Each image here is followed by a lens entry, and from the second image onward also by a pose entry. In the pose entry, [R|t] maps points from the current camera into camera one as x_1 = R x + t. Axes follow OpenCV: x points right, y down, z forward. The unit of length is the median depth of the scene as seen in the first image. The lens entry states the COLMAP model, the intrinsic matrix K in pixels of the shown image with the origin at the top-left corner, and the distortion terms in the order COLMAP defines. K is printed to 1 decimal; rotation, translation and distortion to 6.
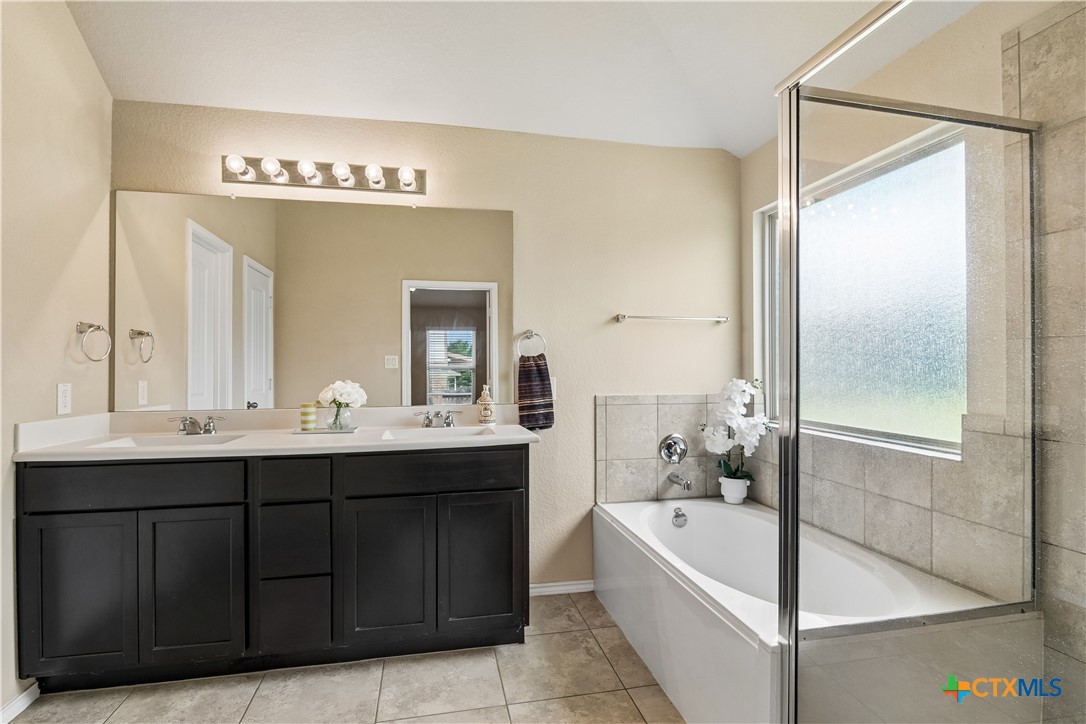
lens RADIAL K [[530.1, 0, 543.0], [0, 530.1, 362.0], [0, 0, 1]] dist [-0.002097, -0.000528]
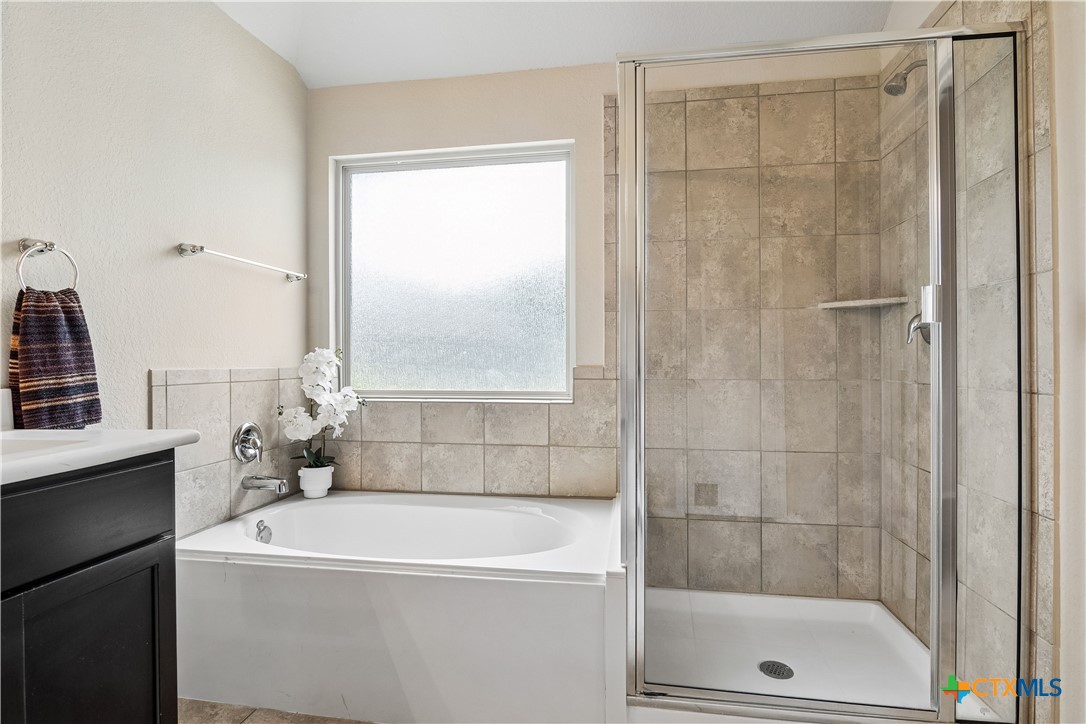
lens RADIAL K [[550.0, 0, 545.9], [0, 550.0, 358.3], [0, 0, 1]] dist [-0.006330, -0.001613]
pose [[0.363690, 0.004014, 0.931511, -0.317879], [-0.001622, 0.999992, -0.003676, 0.051247], [-0.931518, -0.000174, 0.363694, 0.354085]]
